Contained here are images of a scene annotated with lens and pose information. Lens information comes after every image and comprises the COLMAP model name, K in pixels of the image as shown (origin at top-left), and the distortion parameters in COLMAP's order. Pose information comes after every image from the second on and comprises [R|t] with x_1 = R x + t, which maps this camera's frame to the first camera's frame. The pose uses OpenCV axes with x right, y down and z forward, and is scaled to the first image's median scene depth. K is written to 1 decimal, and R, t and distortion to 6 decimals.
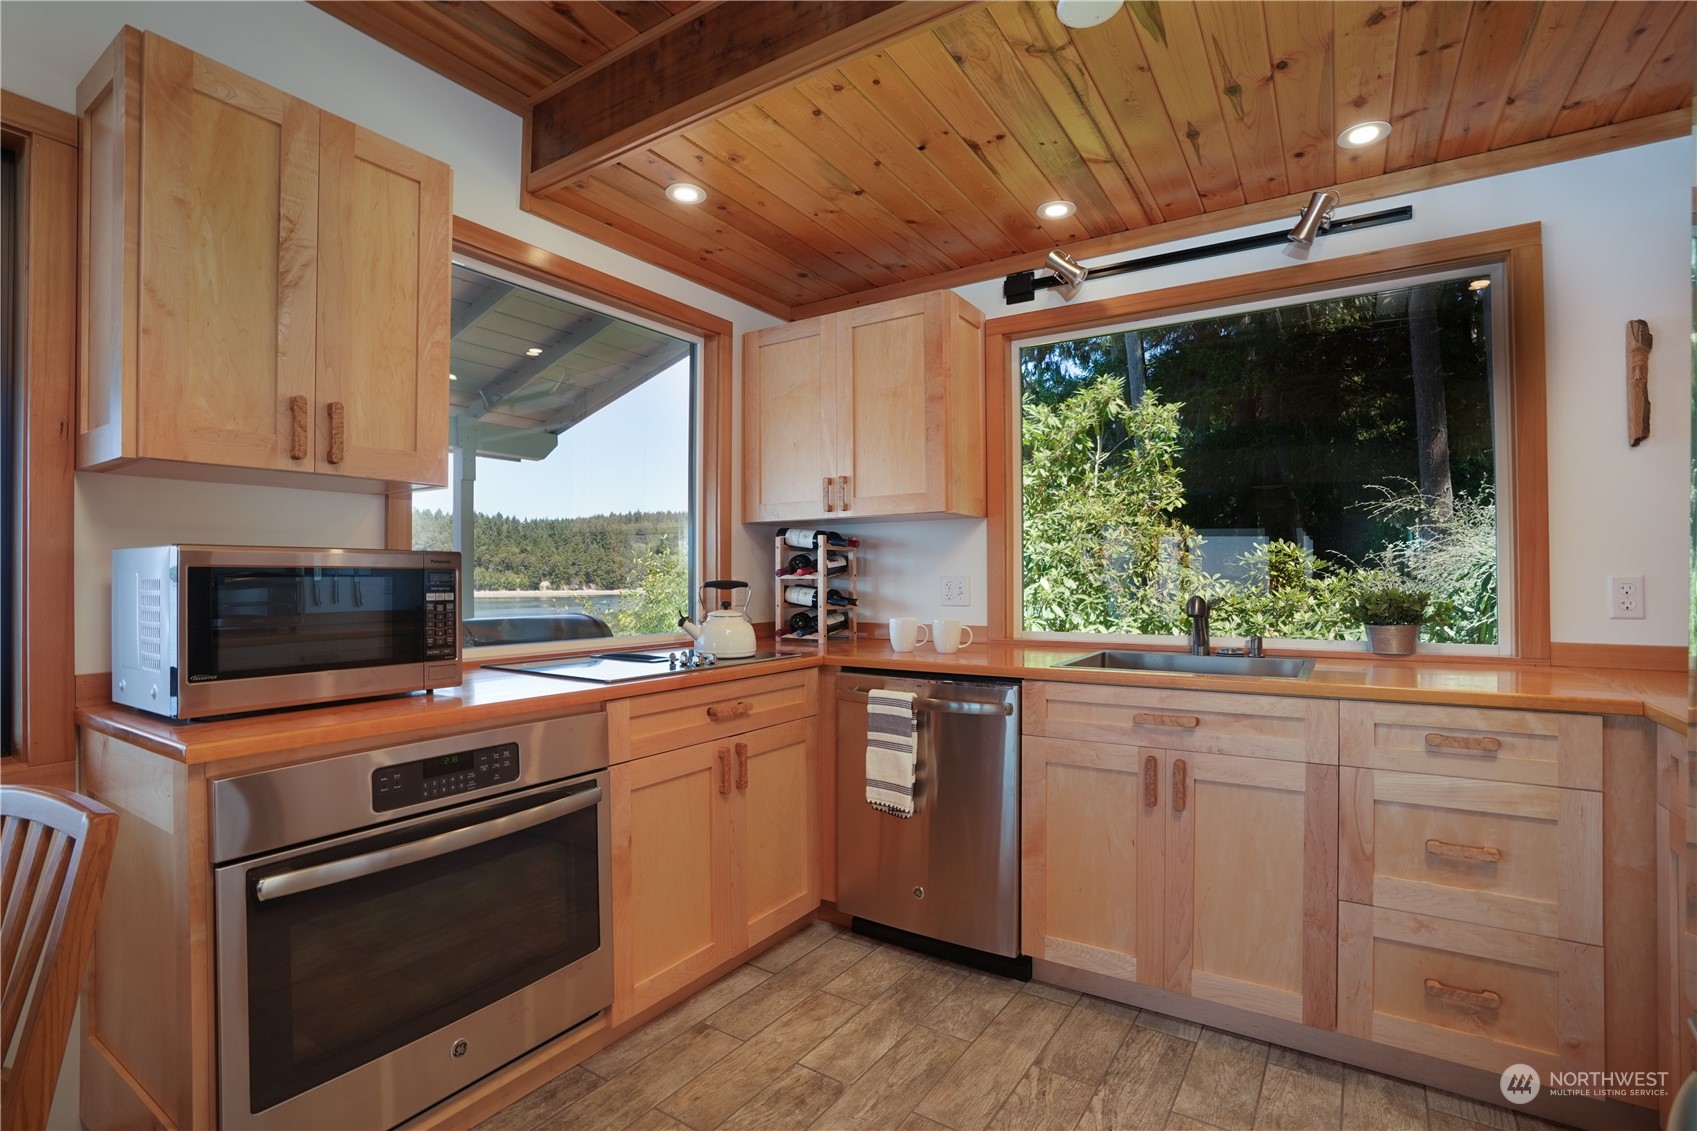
lens RADIAL K [[791.6, 0, 851.6], [0, 791.6, 573.2], [0, 0, 1]] dist [-0.073704, 0.032446]
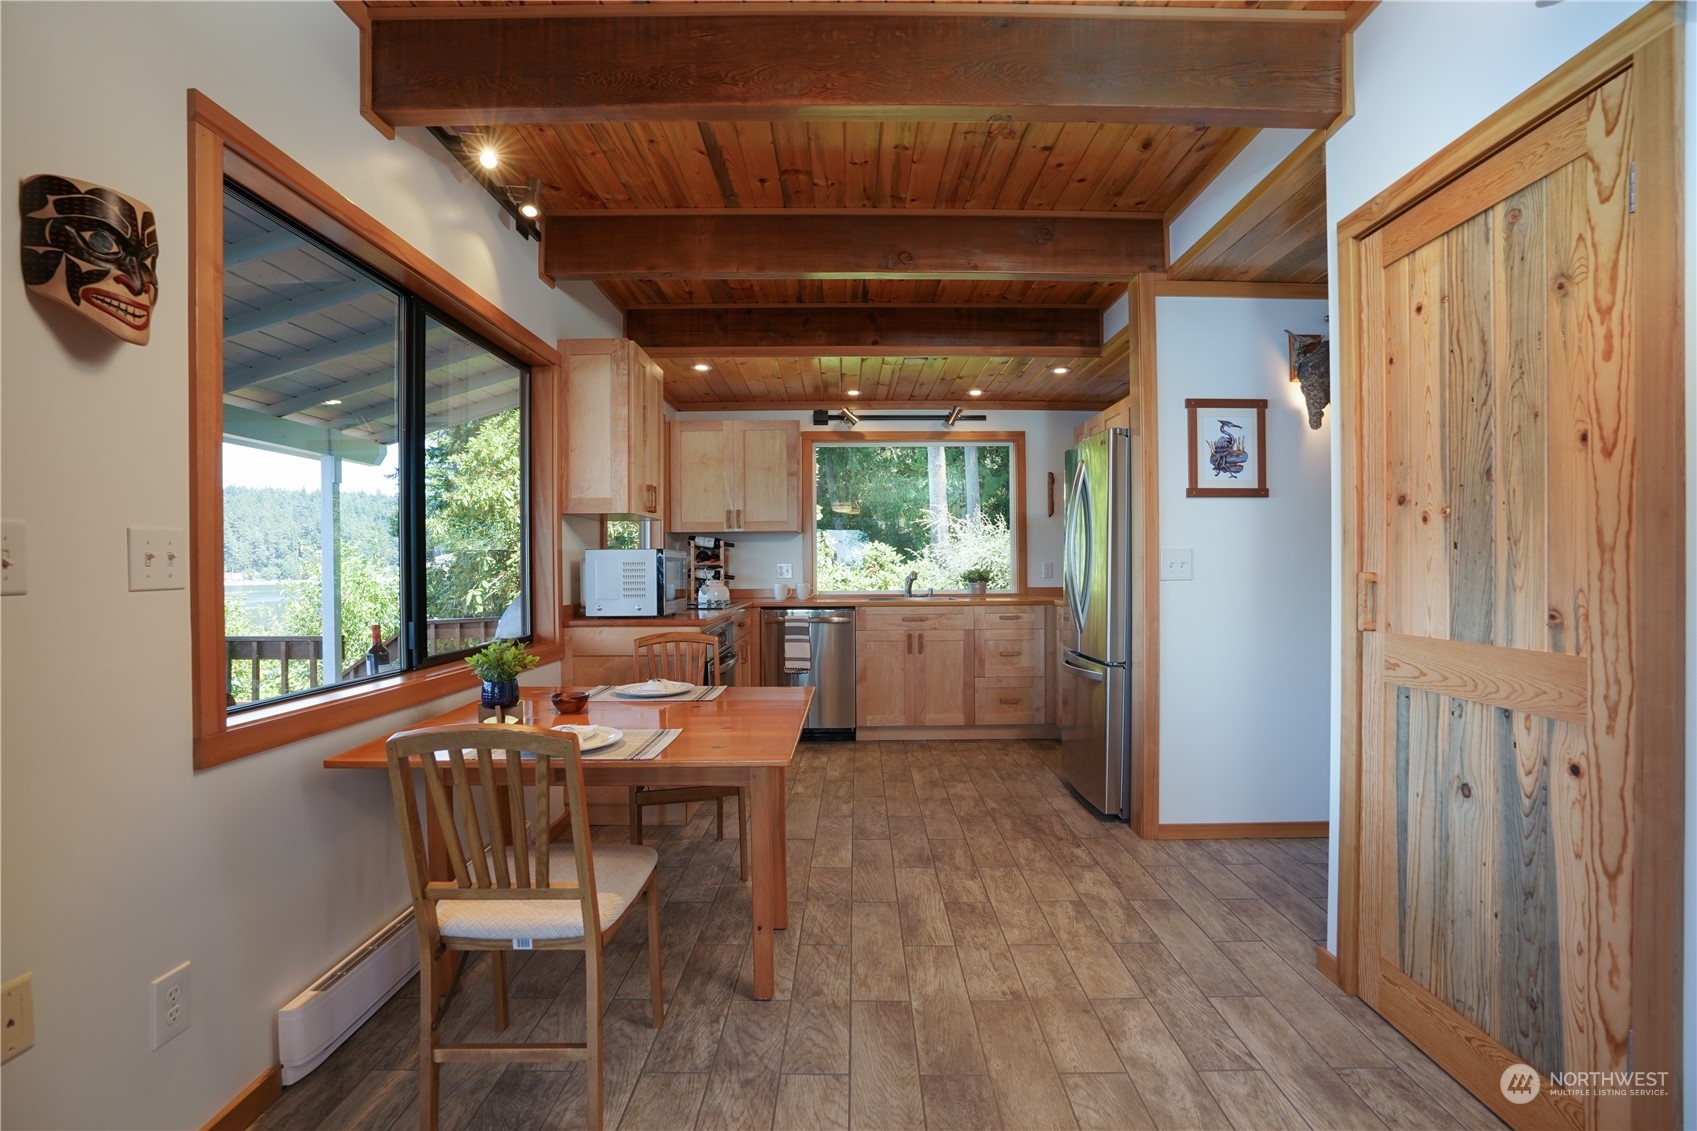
lens RADIAL K [[791.6, 0, 851.6], [0, 791.6, 573.2], [0, 0, 1]] dist [-0.073704, 0.032446]
pose [[0.841231, -0.007385, 0.540625, -1.044562], [-0.000081, 0.999905, 0.013785, 0.002843], [-0.540676, -0.011640, 0.841151, -0.950787]]
